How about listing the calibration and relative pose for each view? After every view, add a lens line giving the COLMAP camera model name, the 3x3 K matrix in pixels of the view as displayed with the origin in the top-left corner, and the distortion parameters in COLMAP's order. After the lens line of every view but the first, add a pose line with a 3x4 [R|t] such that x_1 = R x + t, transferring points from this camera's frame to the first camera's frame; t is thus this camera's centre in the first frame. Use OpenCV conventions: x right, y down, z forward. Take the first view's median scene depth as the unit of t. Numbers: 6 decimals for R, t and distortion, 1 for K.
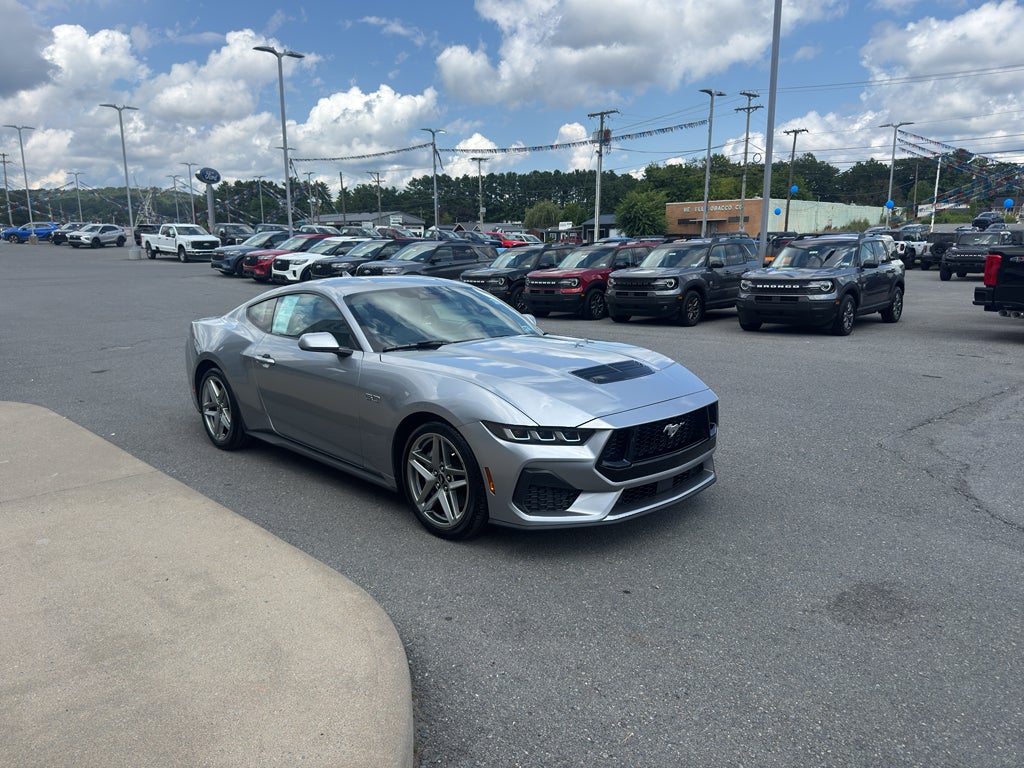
lens RADIAL K [[720.2, 0, 514.8], [0, 720.2, 395.4], [0, 0, 1]] dist [0.029024, -0.037750]
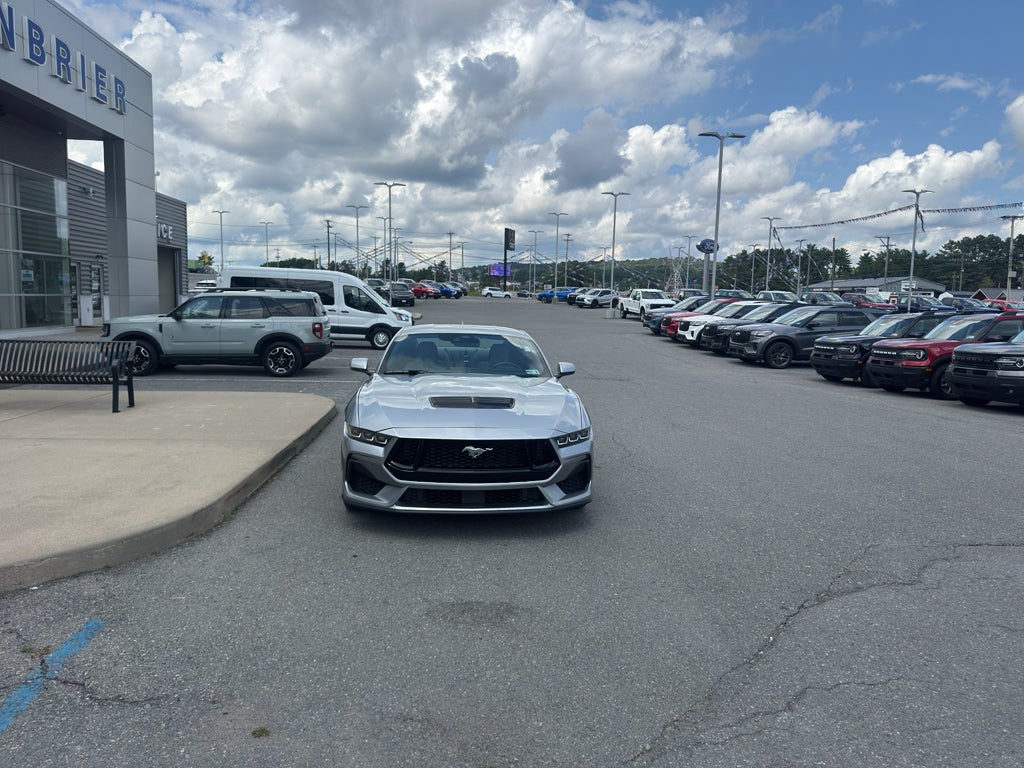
lens RADIAL K [[720.2, 0, 524.7], [0, 720.2, 386.3], [0, 0, 1]] dist [0.029024, -0.037750]
pose [[0.781404, 0.093265, -0.617017, 0.255746], [-0.154640, 0.986868, -0.046670, -0.004935], [0.604562, 0.131884, 0.785565, 0.020880]]
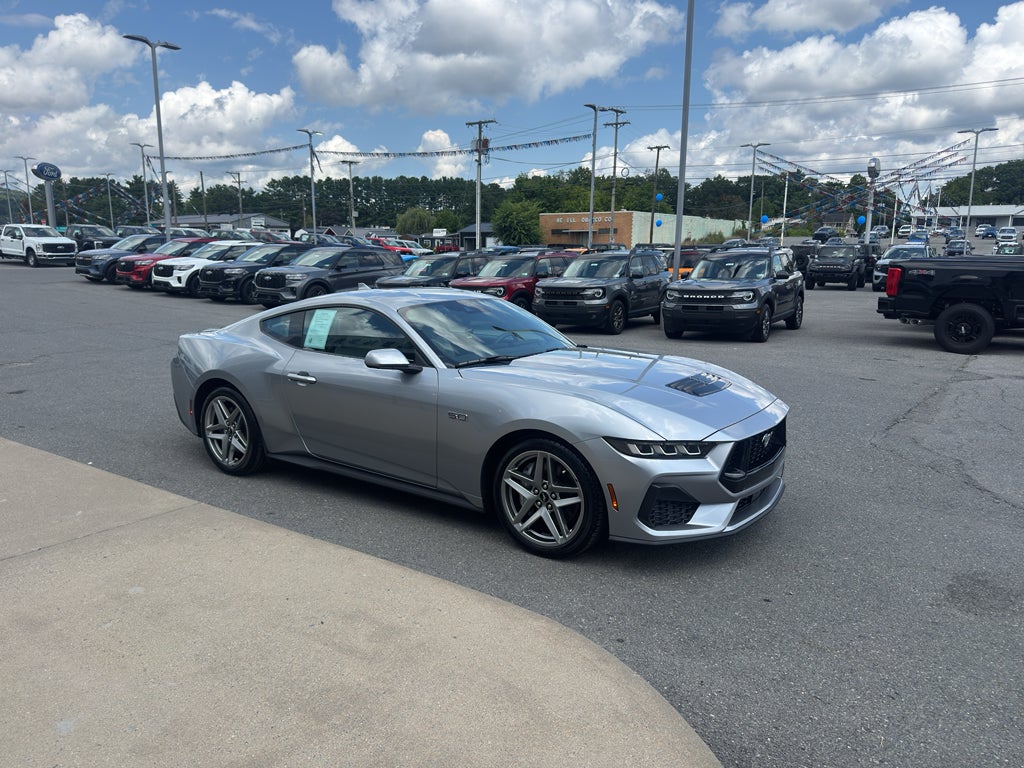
lens RADIAL K [[720.2, 0, 514.9], [0, 720.2, 396.6], [0, 0, 1]] dist [0.029024, -0.037750]
pose [[0.983516, -0.023634, 0.179269, -0.080358], [0.024958, 0.999675, -0.005135, -0.004469], [-0.179090, 0.009525, 0.983787, 0.009918]]
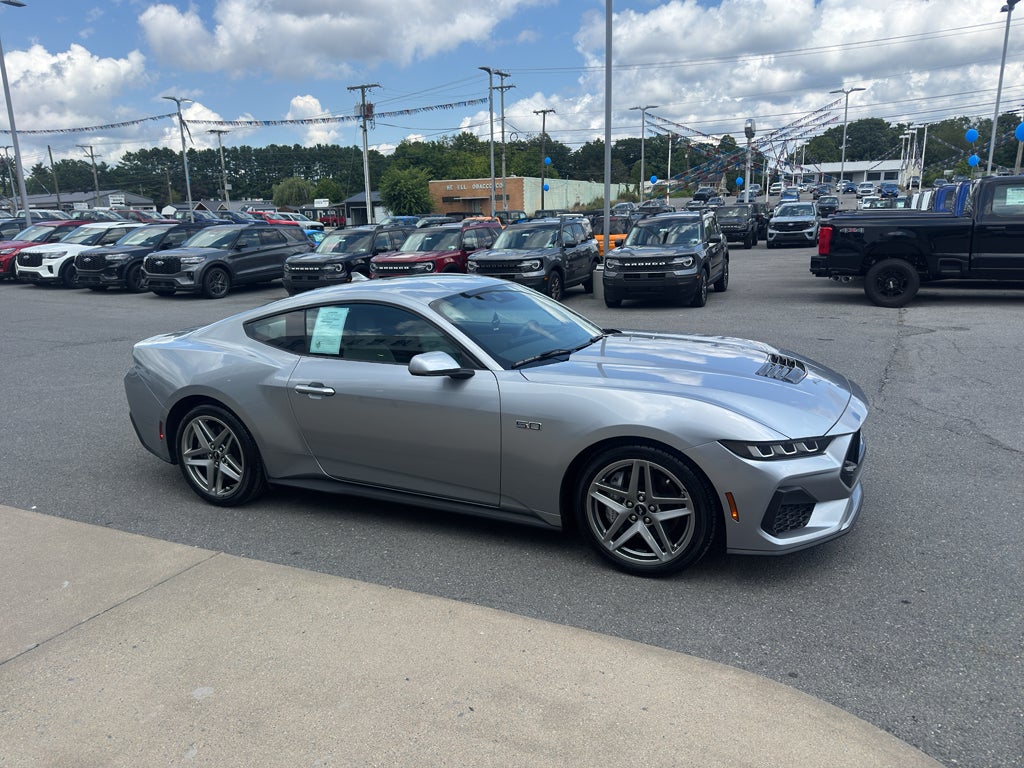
lens RADIAL K [[720.2, 0, 524.9], [0, 720.2, 392.2], [0, 0, 1]] dist [0.029024, -0.037750]
pose [[0.939086, -0.101873, 0.328236, -0.129155], [0.093467, 0.994764, 0.041329, -0.019282], [-0.330727, -0.008132, 0.943691, 0.056905]]
